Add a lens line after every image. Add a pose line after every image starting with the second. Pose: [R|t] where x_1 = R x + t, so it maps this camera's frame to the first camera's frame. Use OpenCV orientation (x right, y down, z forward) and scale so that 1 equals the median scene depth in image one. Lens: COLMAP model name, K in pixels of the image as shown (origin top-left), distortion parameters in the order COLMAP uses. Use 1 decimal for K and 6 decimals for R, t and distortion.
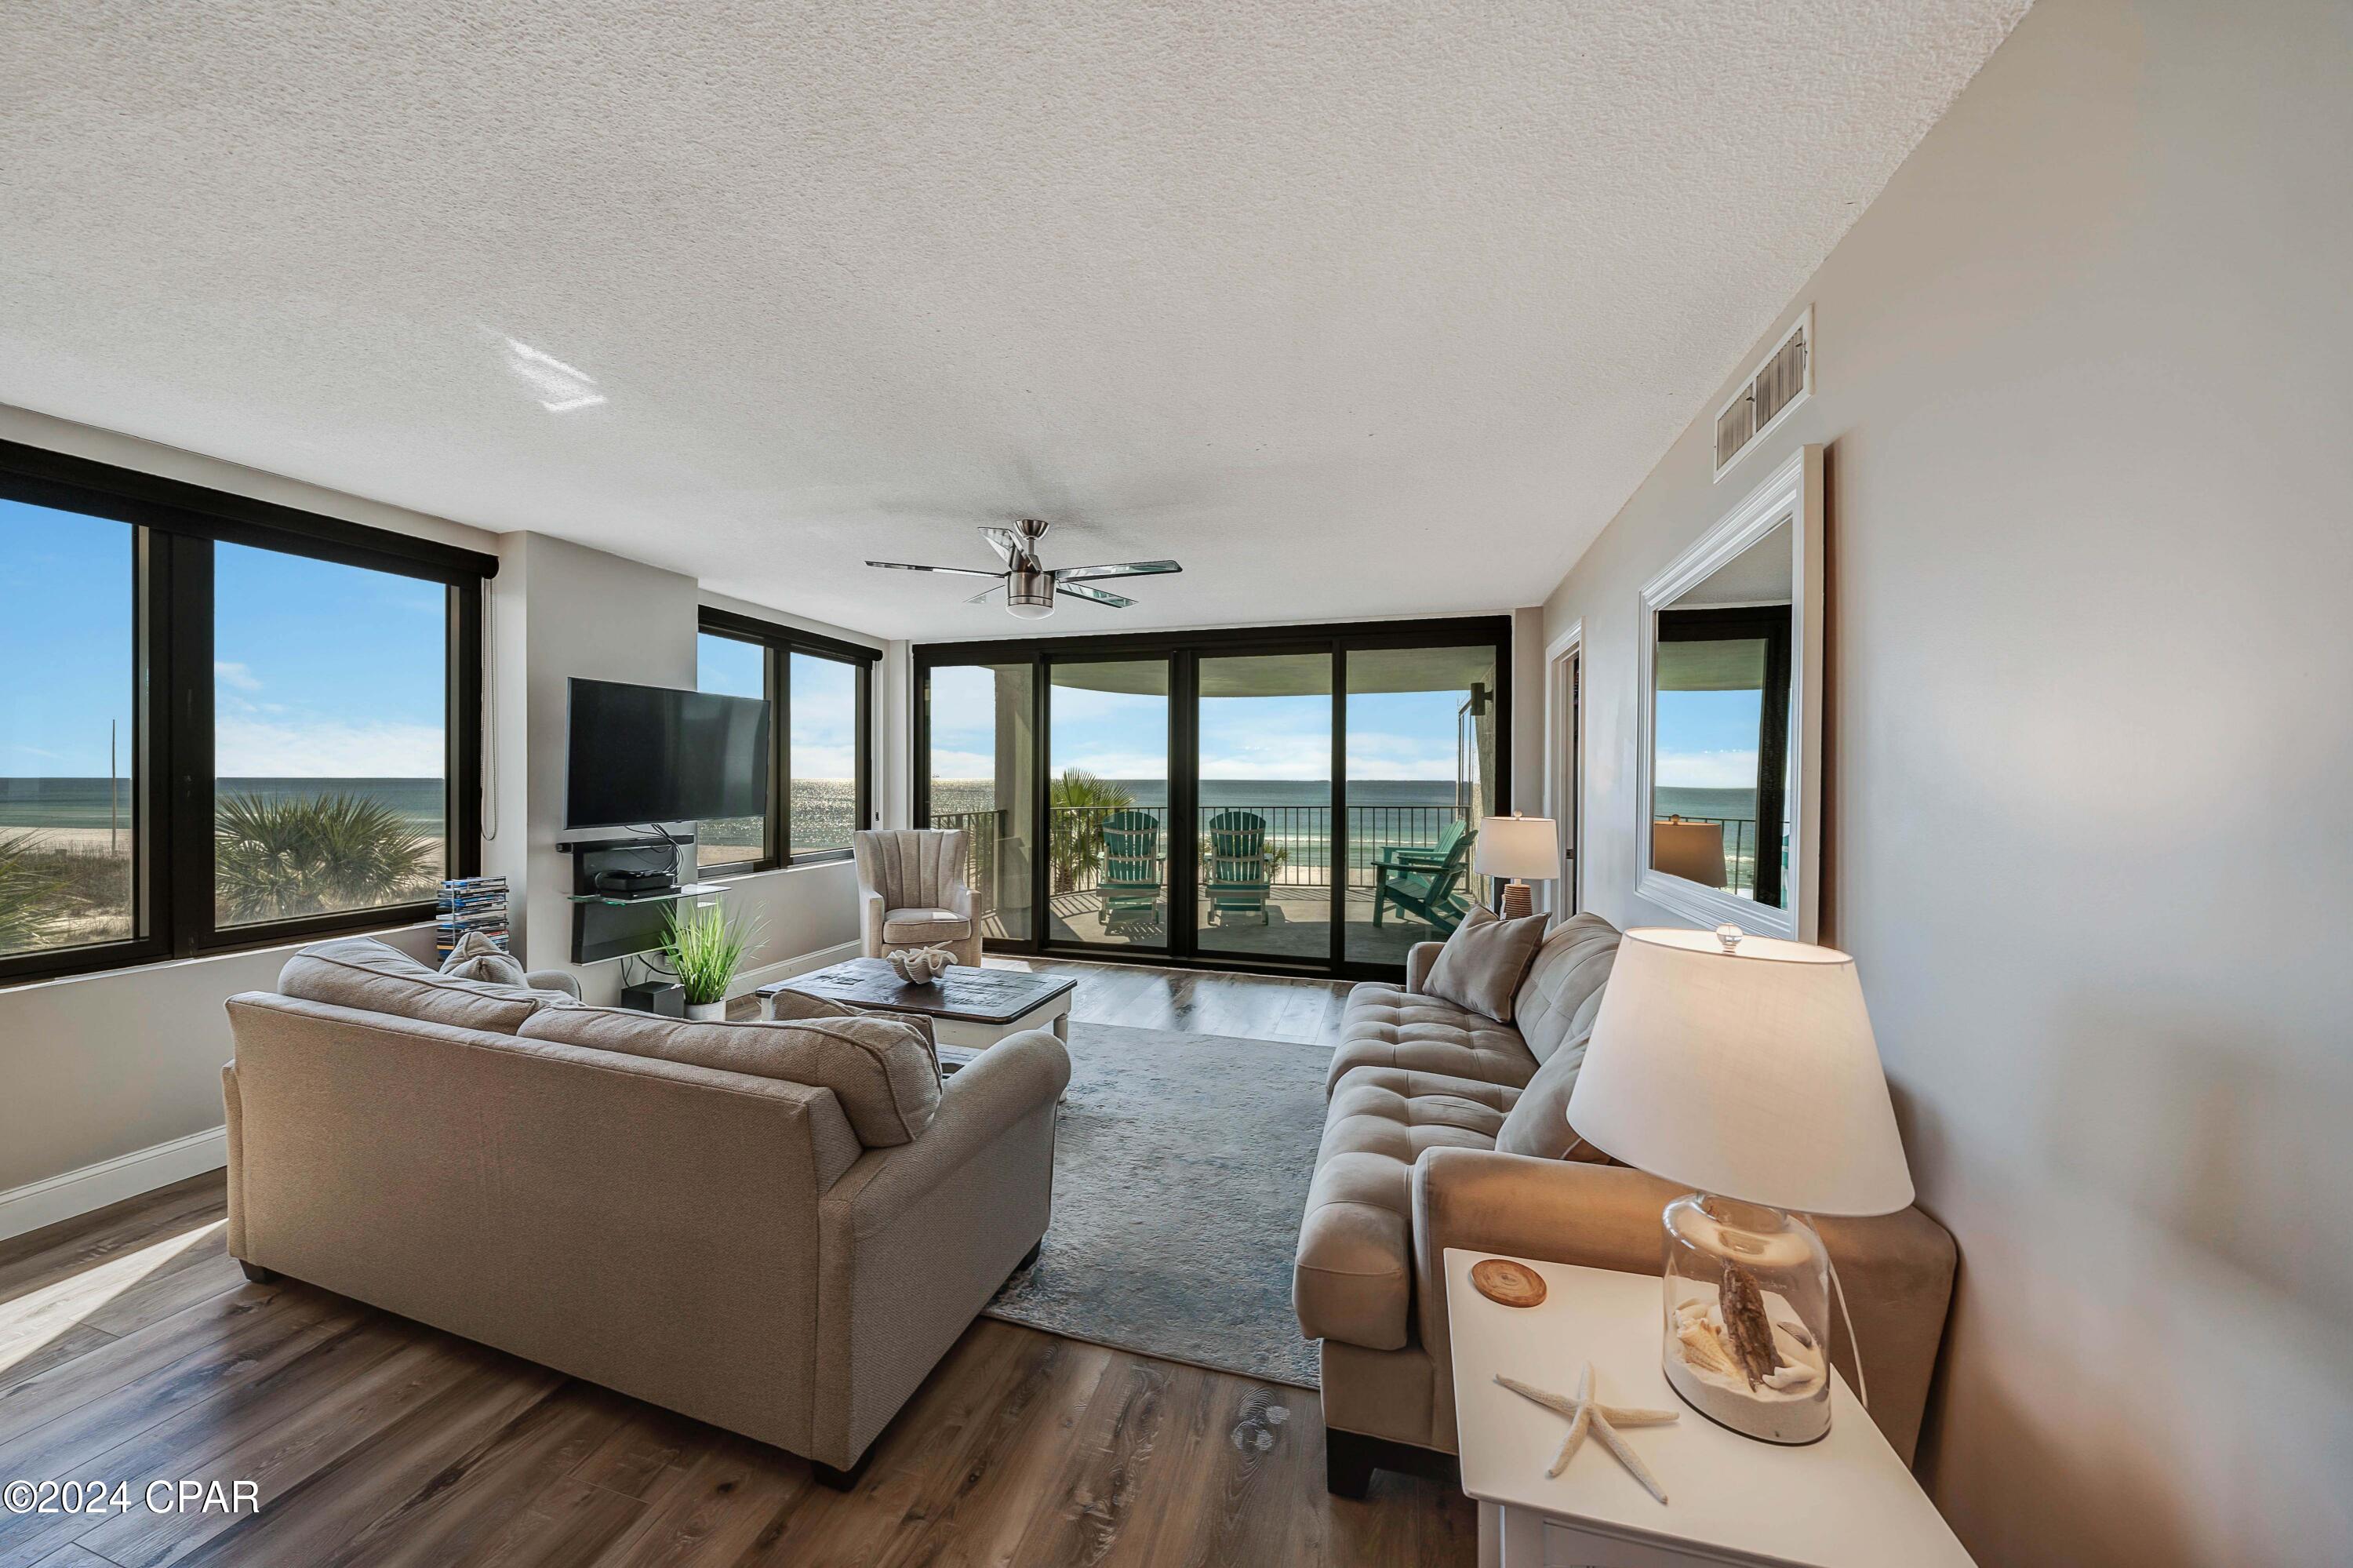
lens RADIAL K [[807.0, 0, 1164.5], [0, 807.0, 781.4], [0, 0, 1]] dist [-0.000240, -0.000044]
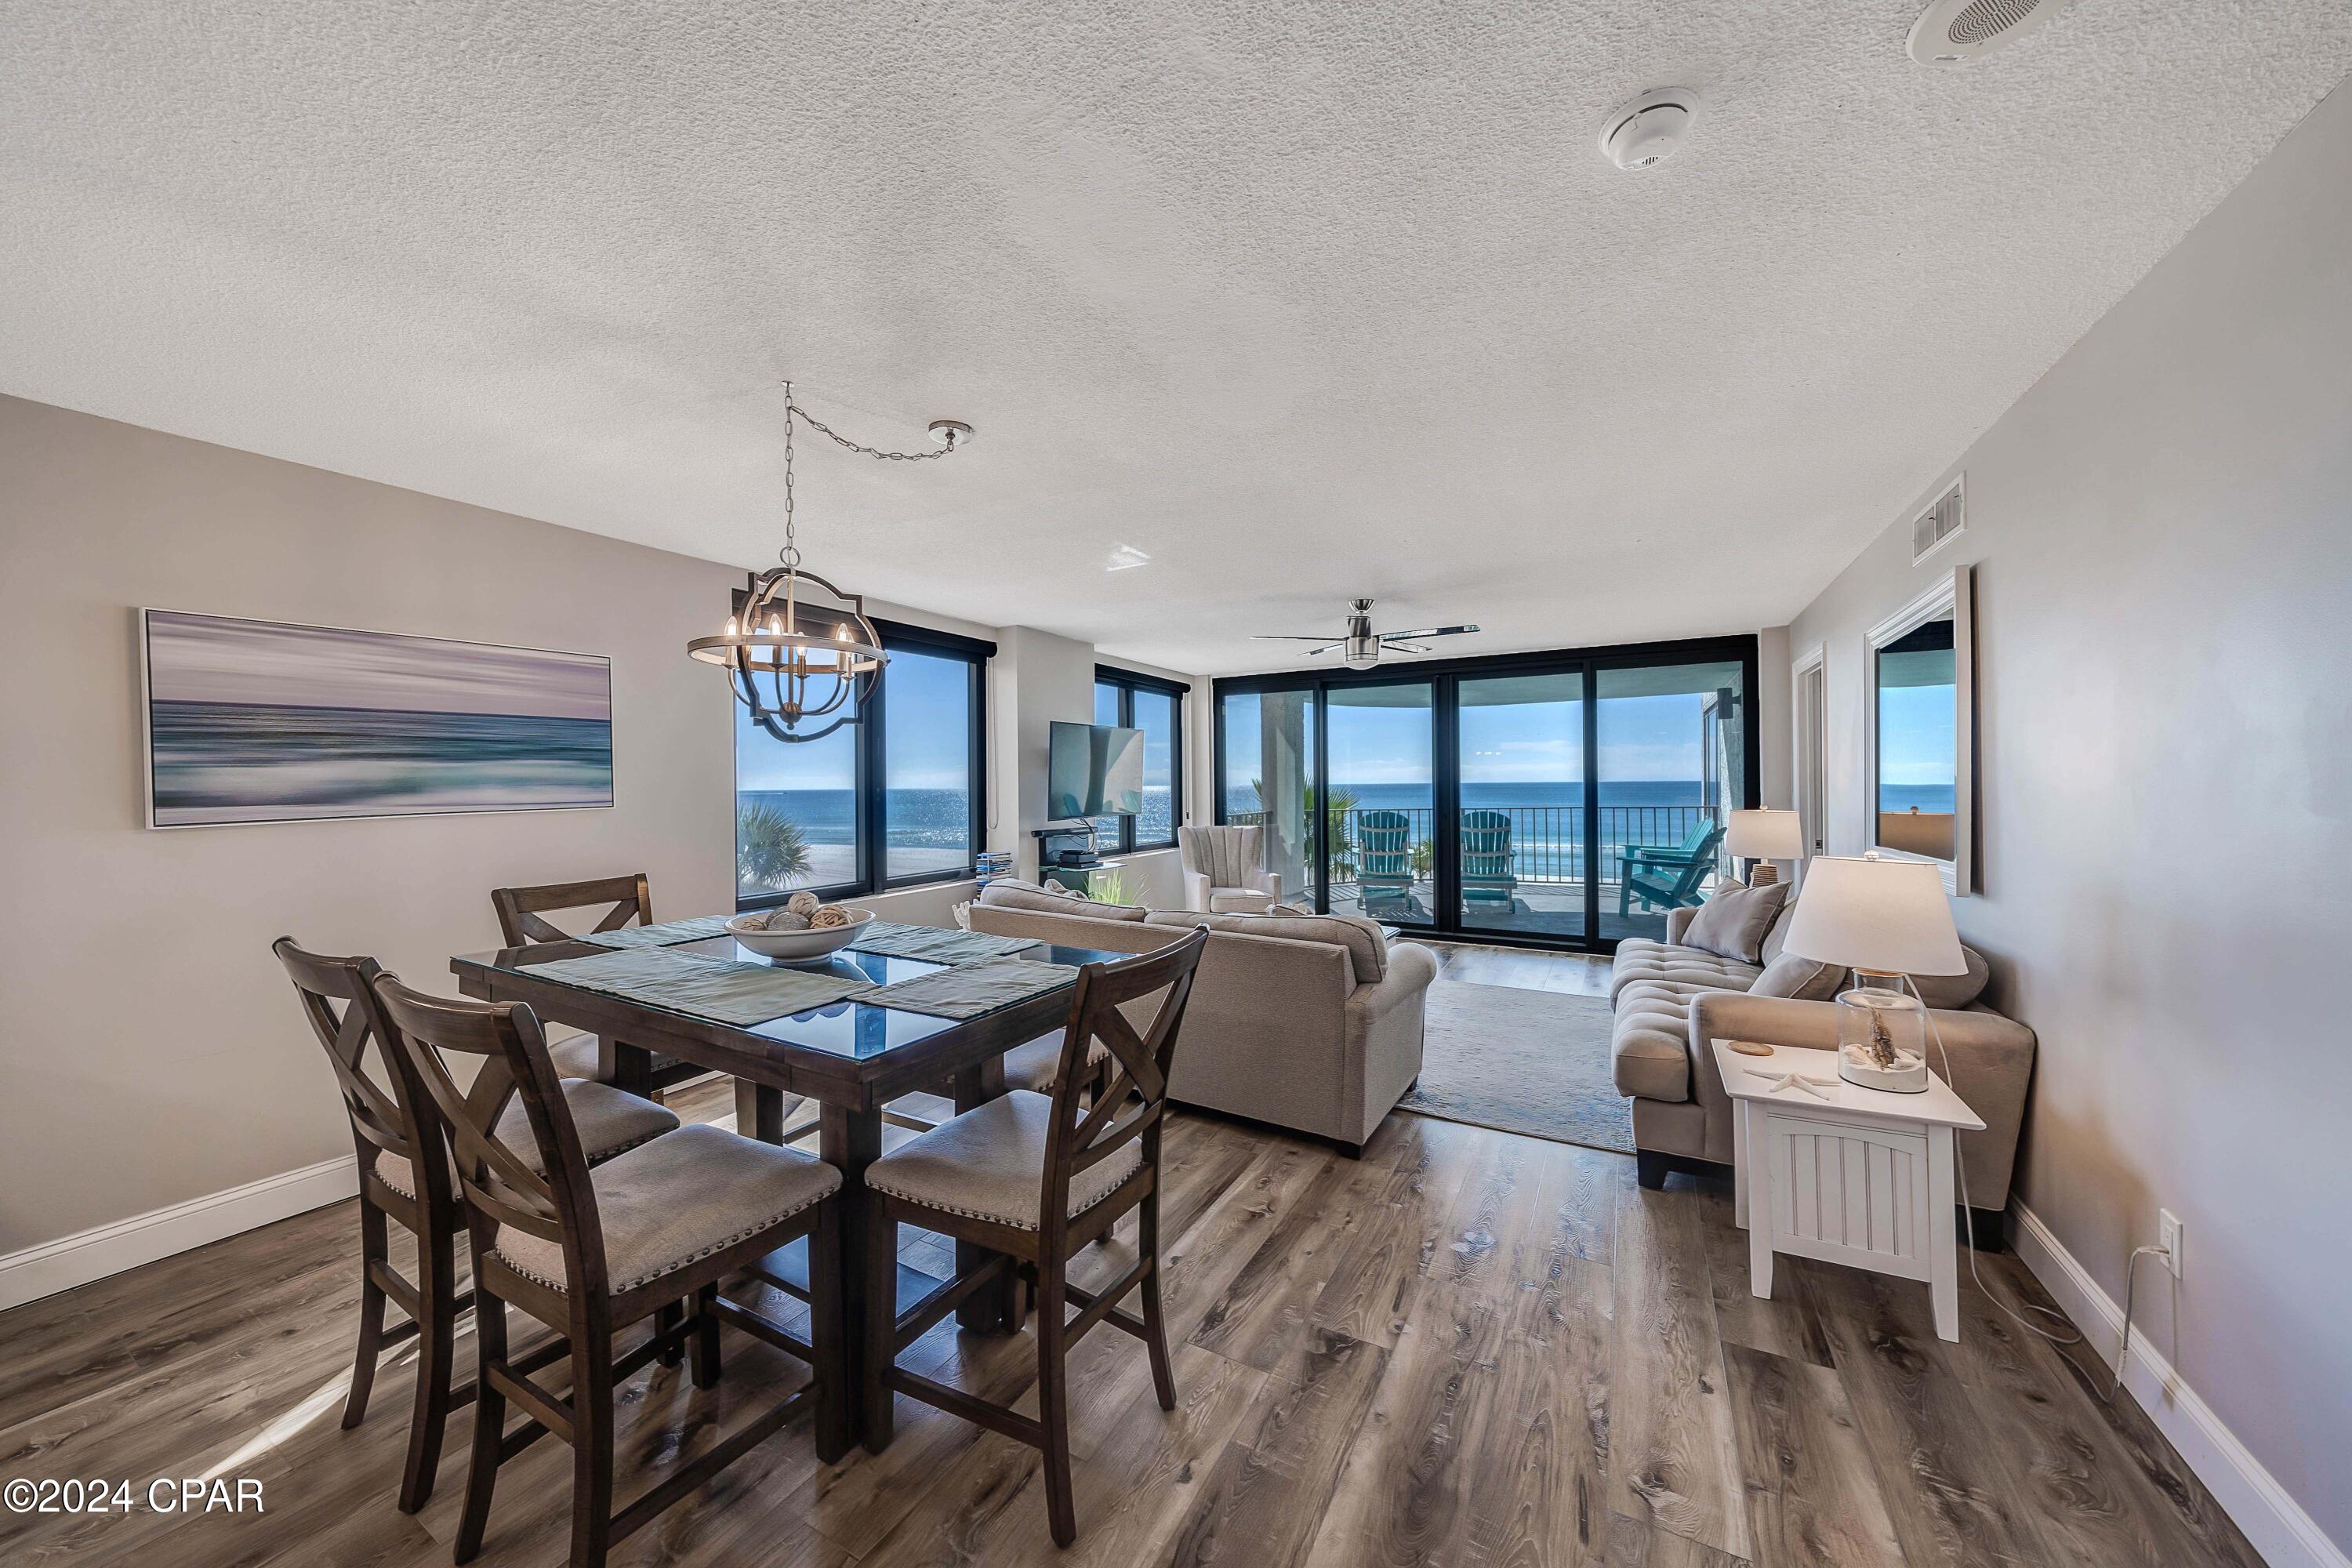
lens RADIAL K [[809.4, 0, 1170.8], [0, 809.4, 782.6], [0, 0, 1]] dist [-0.000313, -0.000176]
pose [[0.973481, -0.013875, -0.228346, -0.110515], [0.012537, 0.999895, -0.007308, 0.000706], [0.228423, 0.004251, 0.973553, -0.281637]]
